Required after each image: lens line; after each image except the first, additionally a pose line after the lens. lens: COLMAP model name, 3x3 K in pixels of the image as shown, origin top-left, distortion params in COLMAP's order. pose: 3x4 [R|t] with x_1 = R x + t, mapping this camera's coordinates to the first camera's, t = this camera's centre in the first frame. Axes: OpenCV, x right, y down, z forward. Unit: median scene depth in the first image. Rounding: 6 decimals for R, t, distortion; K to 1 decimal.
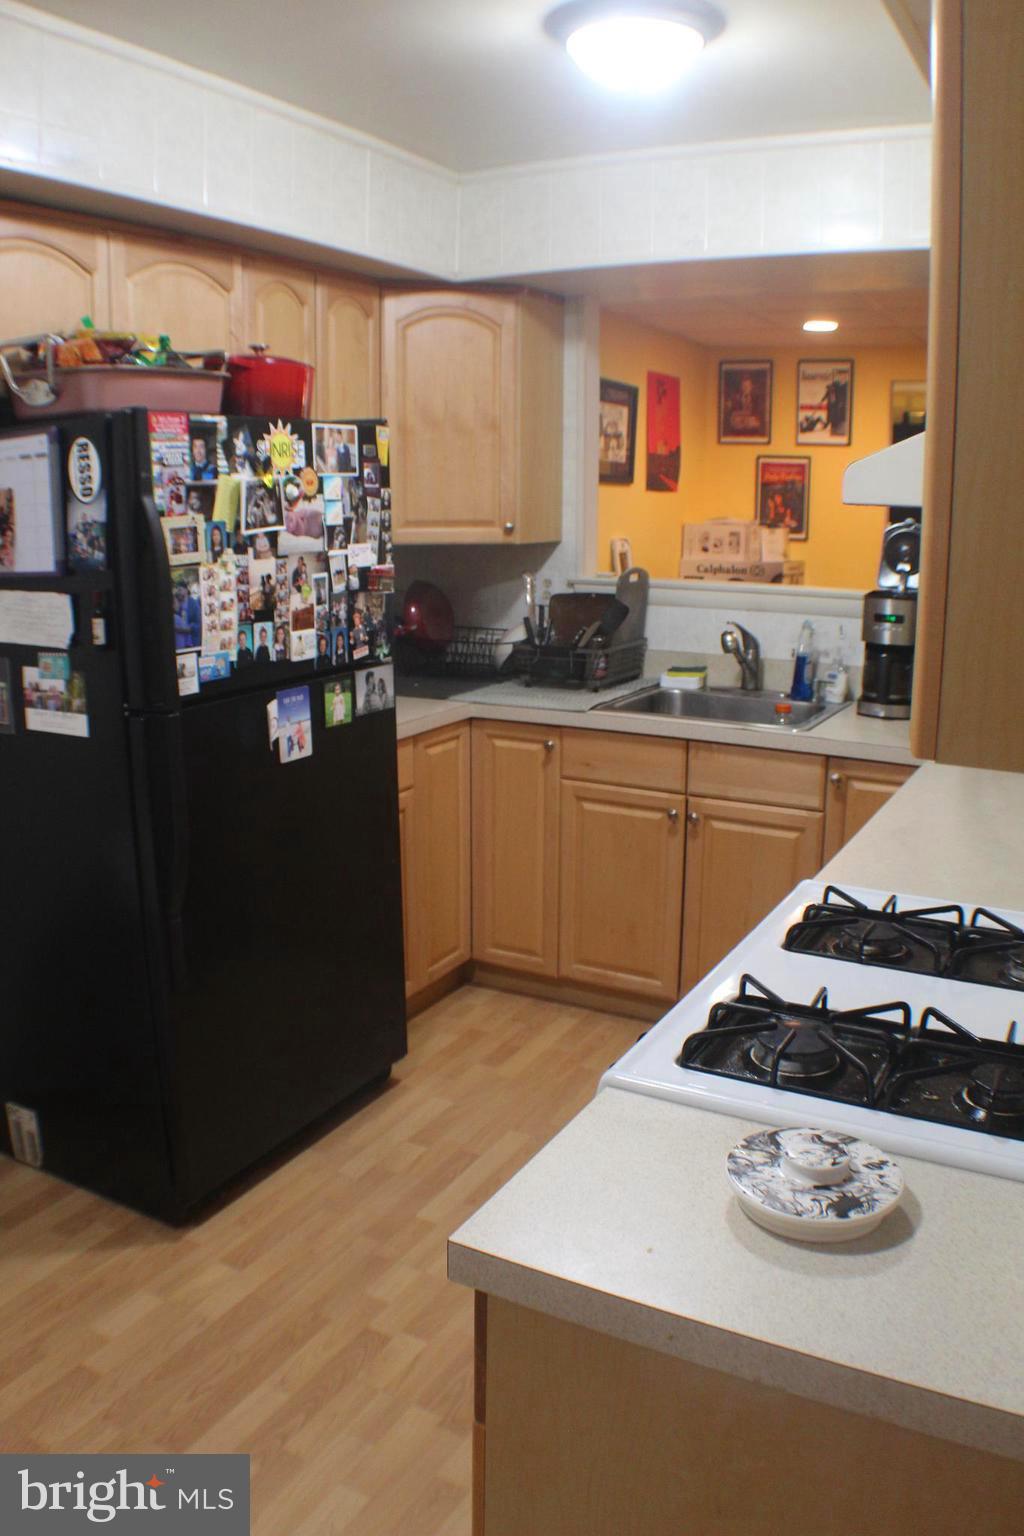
lens RADIAL K [[1255.8, 0, 512.0], [0, 1255.8, 768.0], [0, 0, 1]] dist [-0.197902, -0.001729]
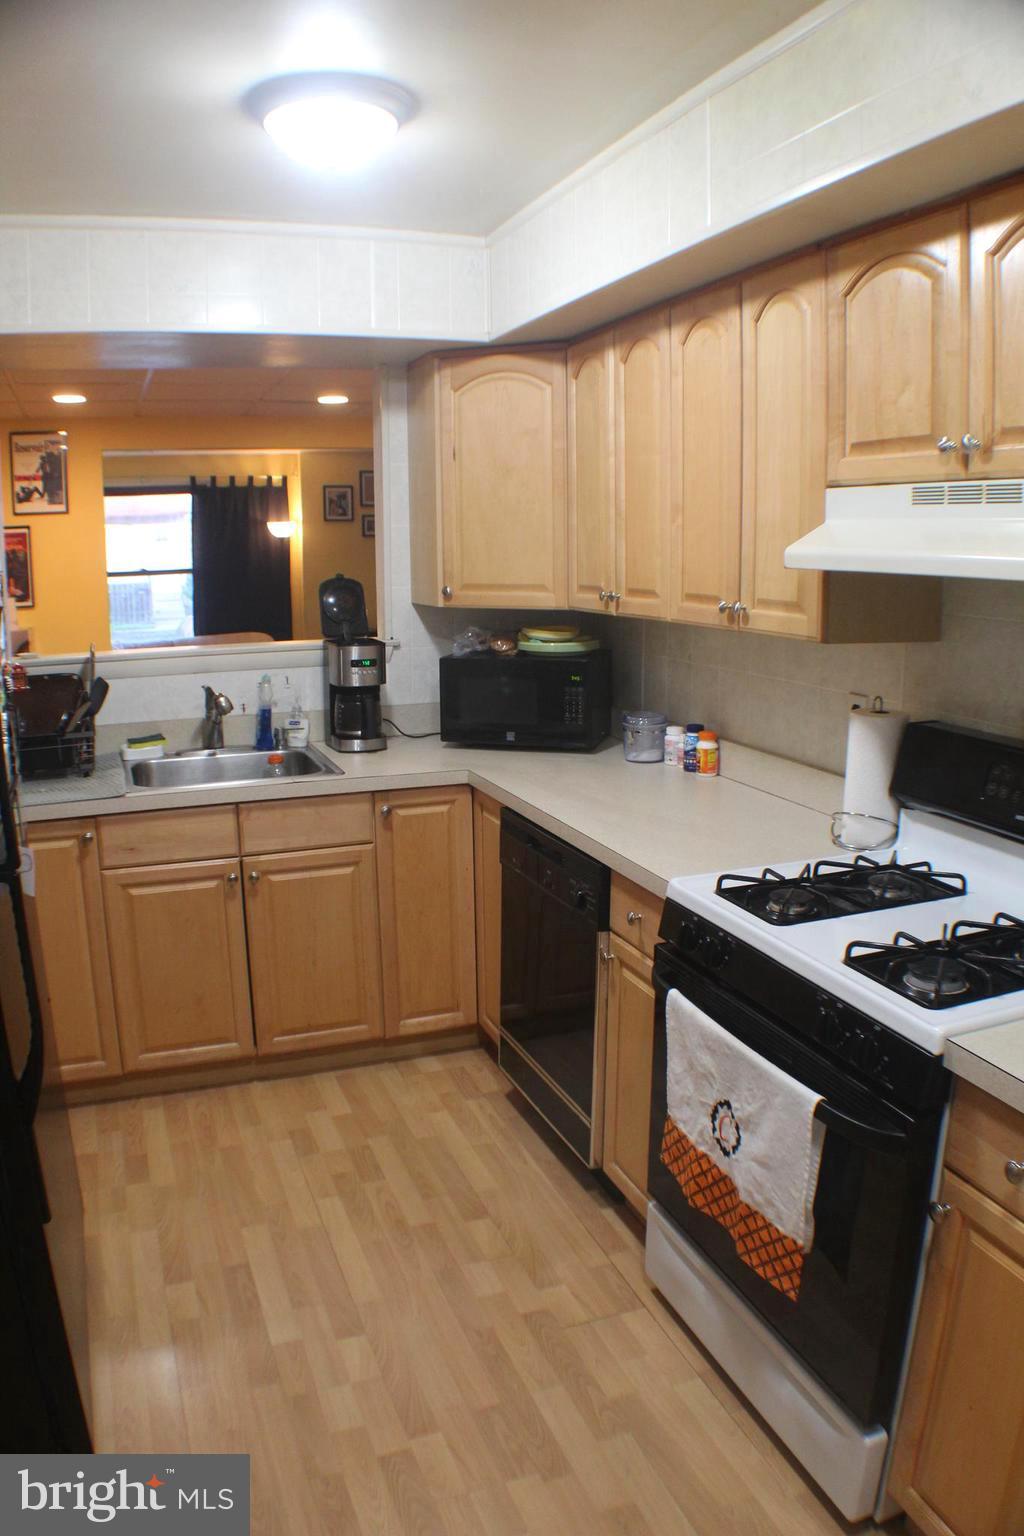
lens RADIAL K [[1133.7, 0, 512.0], [0, 1133.7, 768.0], [0, 0, 1]] dist [-0.181516, 0.001882]
pose [[0.661213, -0.163764, 0.732106, -0.348507], [0.182644, 0.981660, 0.054629, -0.055236], [-0.727626, 0.097594, 0.678997, 0.196739]]
